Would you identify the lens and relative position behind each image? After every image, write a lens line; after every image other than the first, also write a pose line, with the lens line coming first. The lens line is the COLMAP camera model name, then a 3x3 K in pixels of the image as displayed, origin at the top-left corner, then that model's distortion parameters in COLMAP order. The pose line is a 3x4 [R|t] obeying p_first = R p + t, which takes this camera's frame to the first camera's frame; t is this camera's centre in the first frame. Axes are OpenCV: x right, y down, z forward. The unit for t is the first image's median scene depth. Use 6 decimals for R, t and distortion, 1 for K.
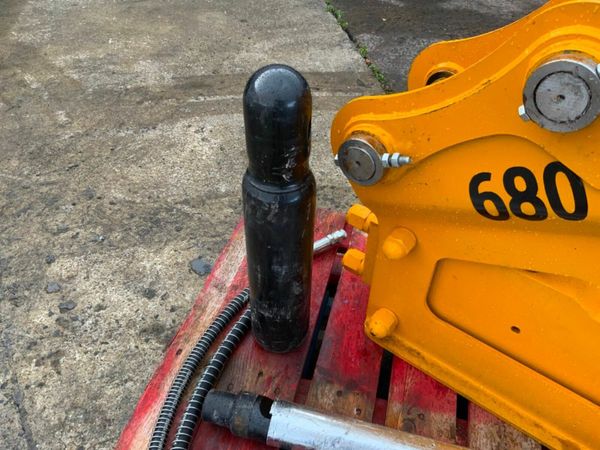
lens RADIAL K [[493.0, 0, 300.0], [0, 493.0, 225.0], [0, 0, 1]] dist [0.056934, -0.096906]
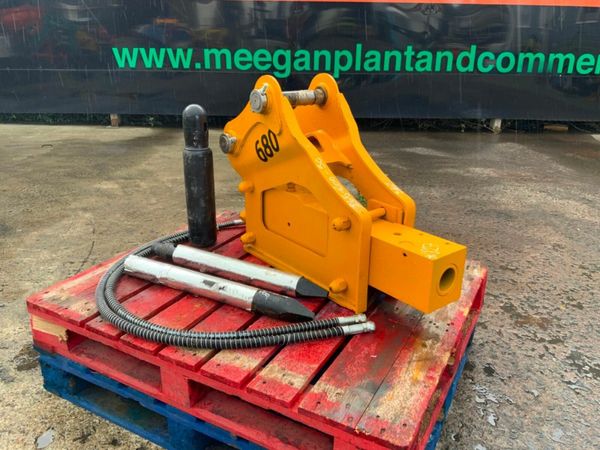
lens RADIAL K [[496.3, 0, 300.0], [0, 496.3, 225.0], [0, 0, 1]] dist [0.109073, -0.229889]
pose [[0.972133, 0.076578, -0.221571, 0.871991], [-0.154029, 0.921150, -0.357432, 0.894914], [0.176729, 0.381600, 0.907275, -0.906025]]
